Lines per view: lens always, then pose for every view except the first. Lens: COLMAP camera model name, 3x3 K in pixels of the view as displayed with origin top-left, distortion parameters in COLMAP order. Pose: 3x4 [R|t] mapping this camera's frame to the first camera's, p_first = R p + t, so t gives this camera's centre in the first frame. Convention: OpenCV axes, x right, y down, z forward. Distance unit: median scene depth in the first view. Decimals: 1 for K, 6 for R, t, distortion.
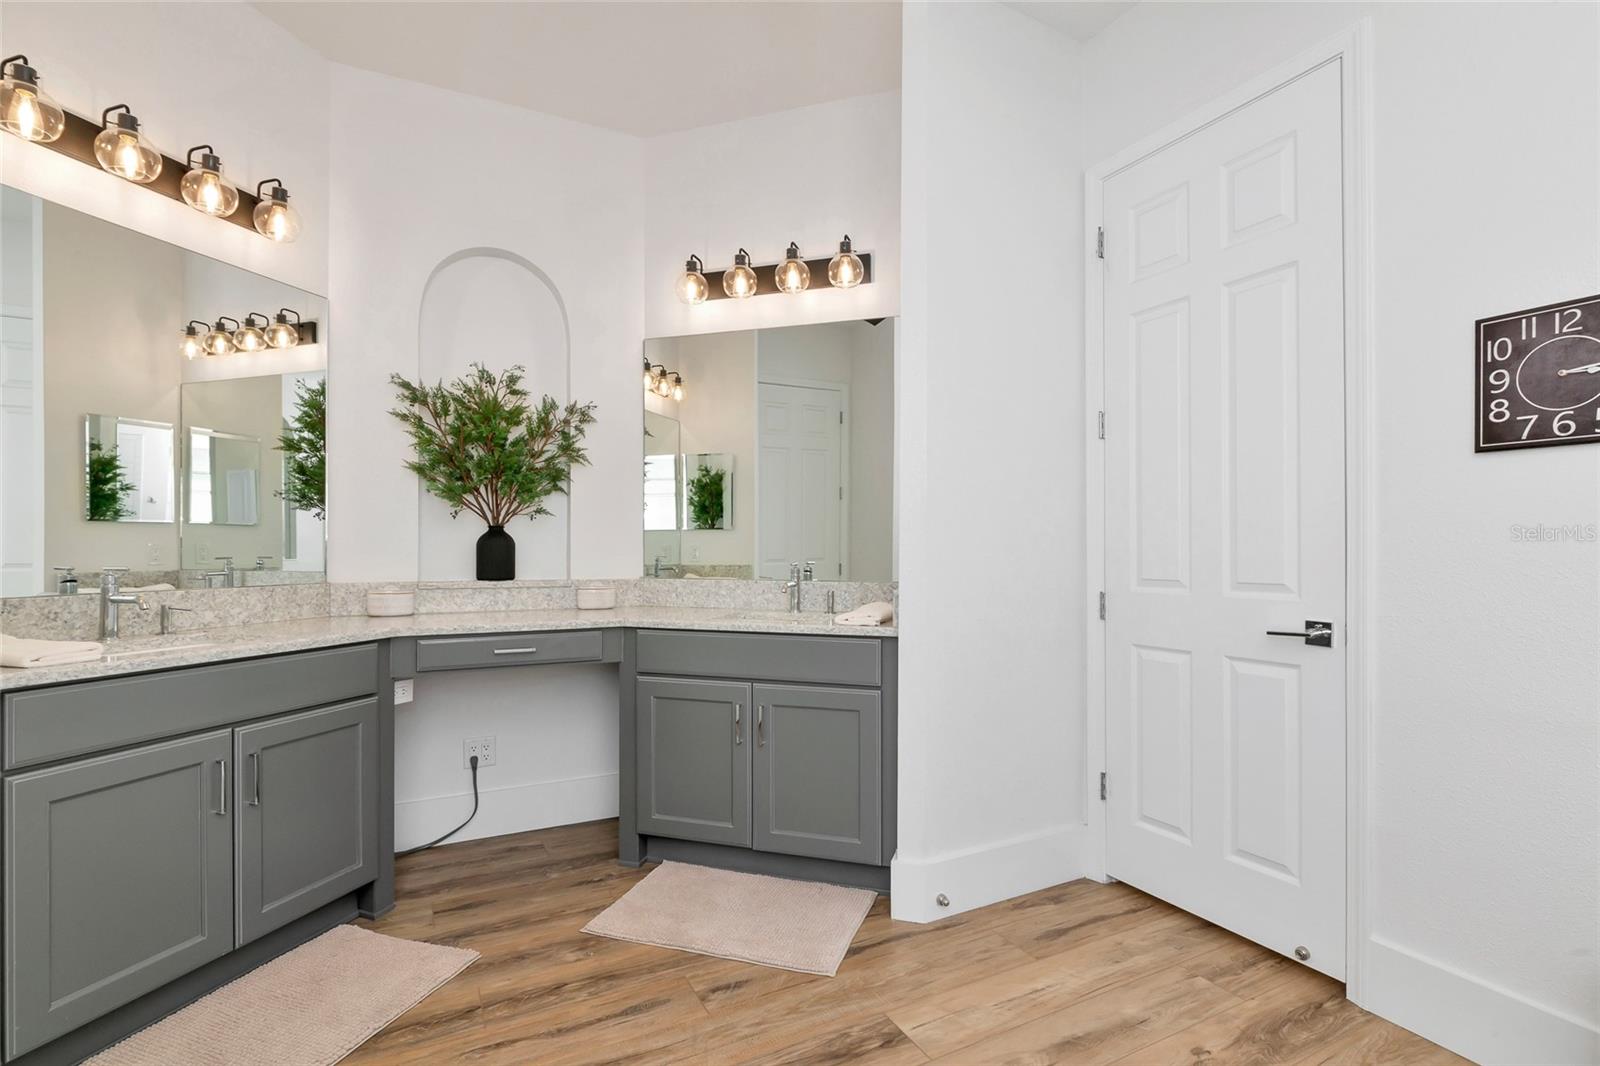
lens RADIAL K [[733.8, 0, 798.6], [0, 733.8, 540.8], [0, 0, 1]] dist [-0.013768, 0.001232]
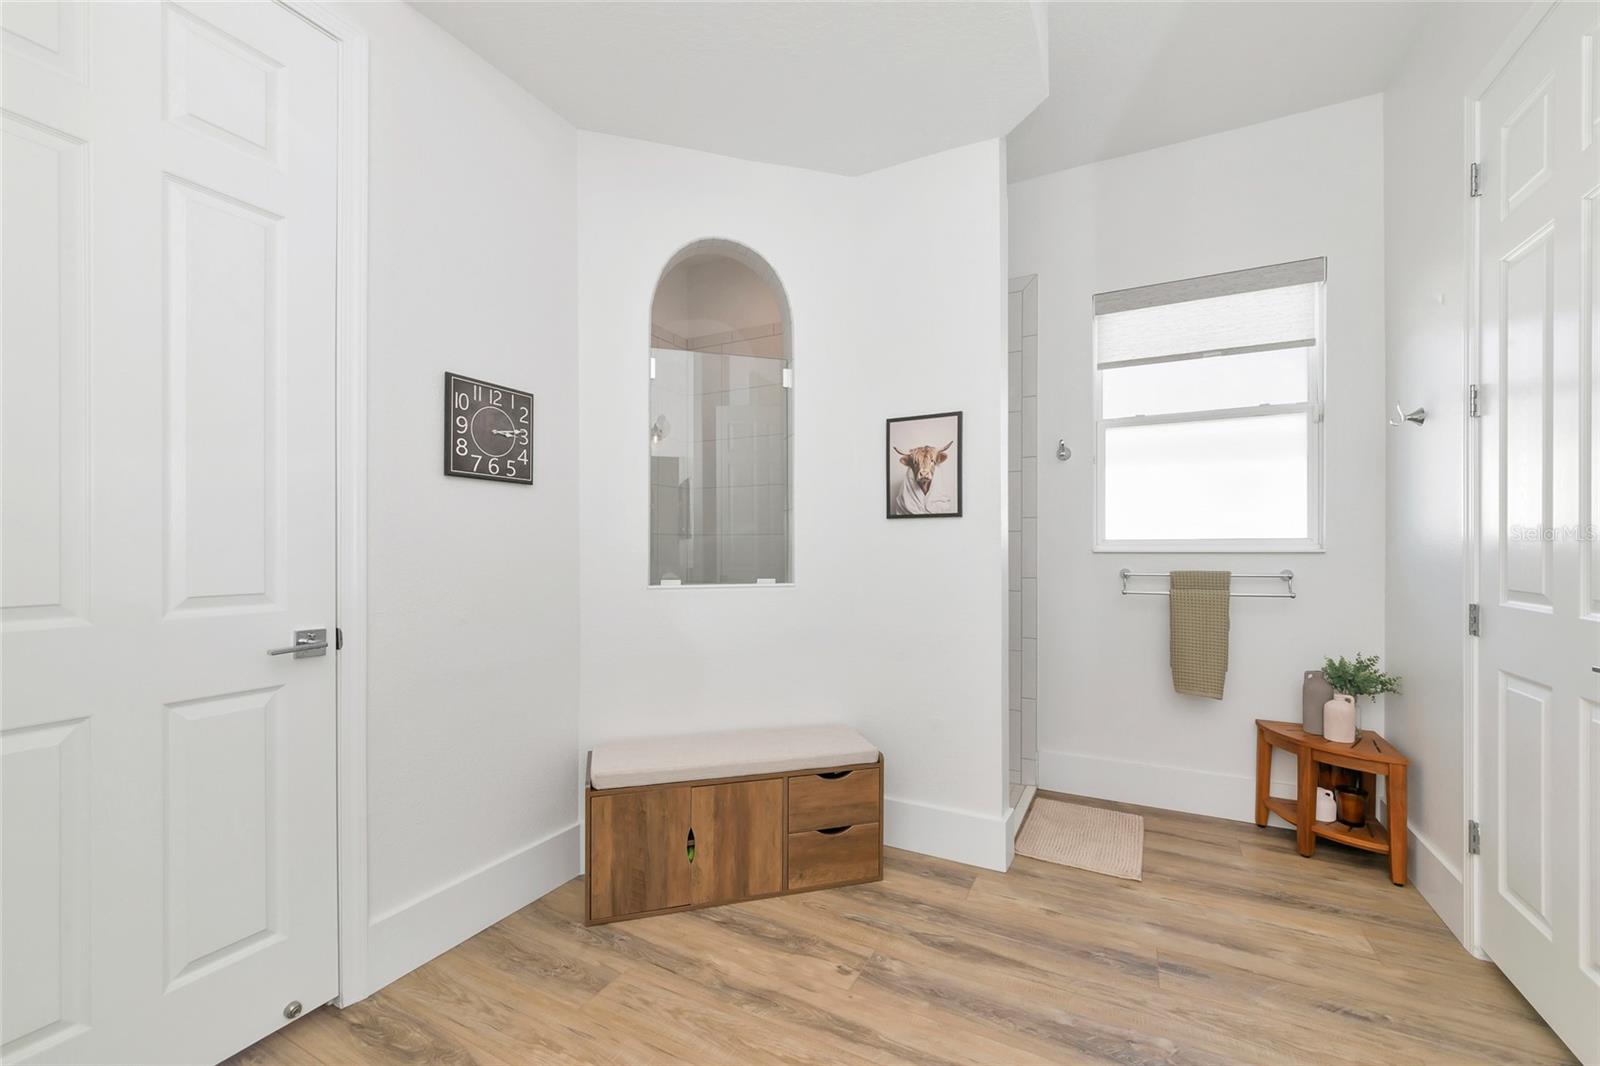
lens RADIAL K [[620.7, 0, 800.1], [0, 620.7, 546.8], [0, 0, 1]] dist [-0.003298, 0.000102]
pose [[-0.565450, -0.007225, 0.824751, -0.331318], [-0.014434, 0.999895, -0.001136, -0.002892], [-0.824656, -0.012547, -0.565495, 1.130071]]
